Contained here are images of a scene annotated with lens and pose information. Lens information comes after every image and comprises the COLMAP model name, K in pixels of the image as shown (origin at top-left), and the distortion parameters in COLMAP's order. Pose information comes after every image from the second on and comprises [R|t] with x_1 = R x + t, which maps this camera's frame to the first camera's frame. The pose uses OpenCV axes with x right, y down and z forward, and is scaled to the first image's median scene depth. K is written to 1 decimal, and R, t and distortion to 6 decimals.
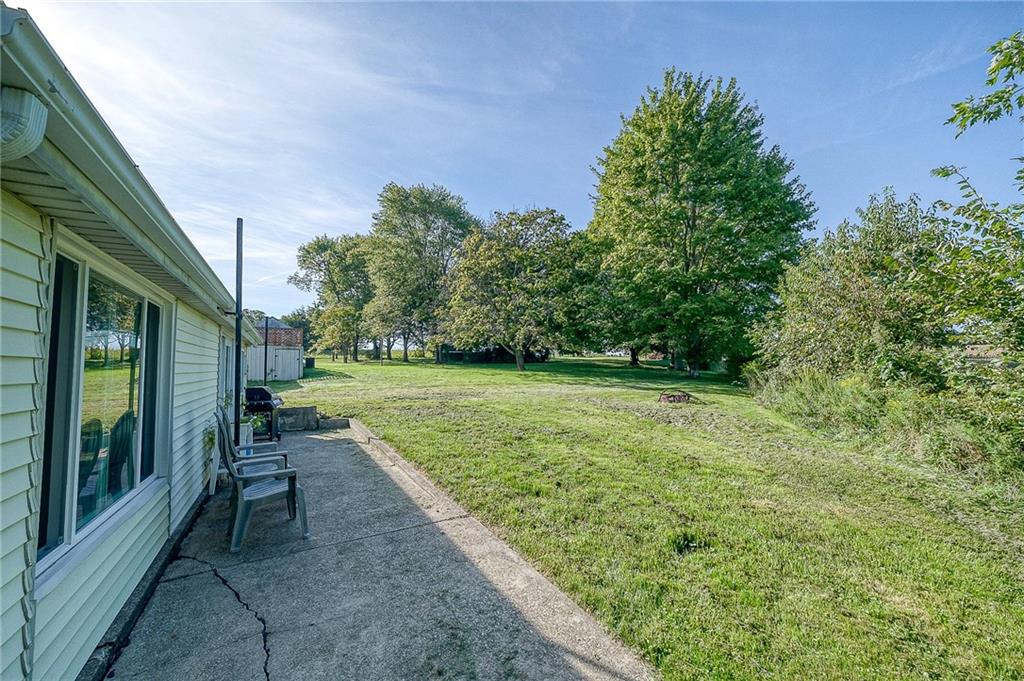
lens RADIAL K [[417.1, 0, 513.8], [0, 417.1, 343.3], [0, 0, 1]] dist [0.005910, 0.000844]
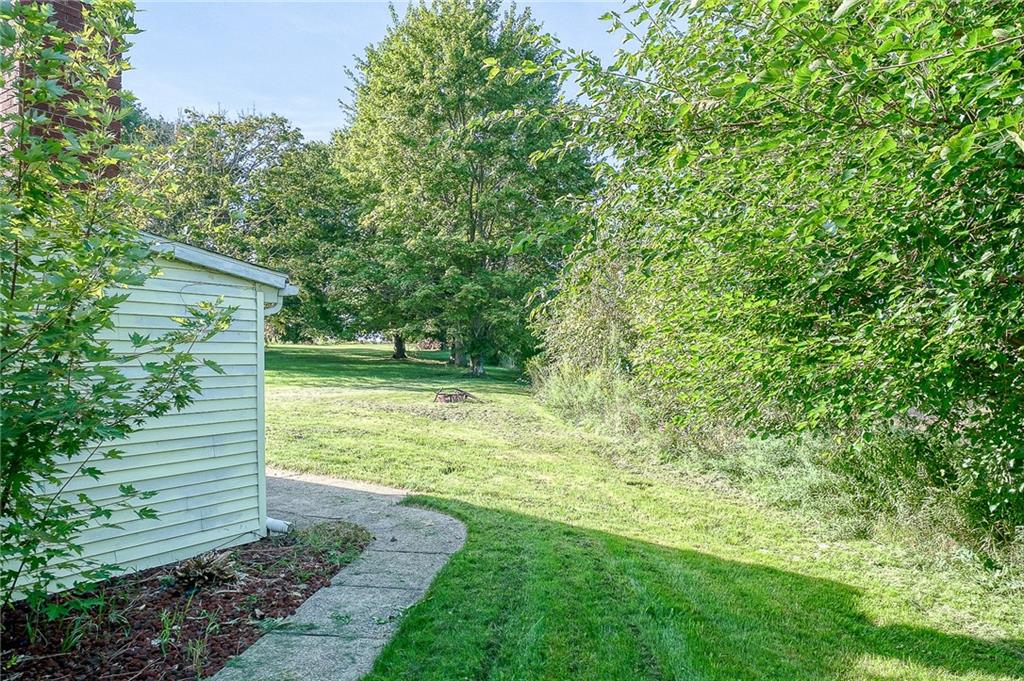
lens RADIAL K [[695.2, 0, 512.3], [0, 695.2, 343.3], [0, 0, 1]] dist [0.001752, 0.000090]
pose [[0.902423, 0.008614, 0.430765, -0.074080], [-0.022125, 0.999408, 0.026364, -0.014125], [-0.430282, -0.033322, 0.902079, -0.210138]]
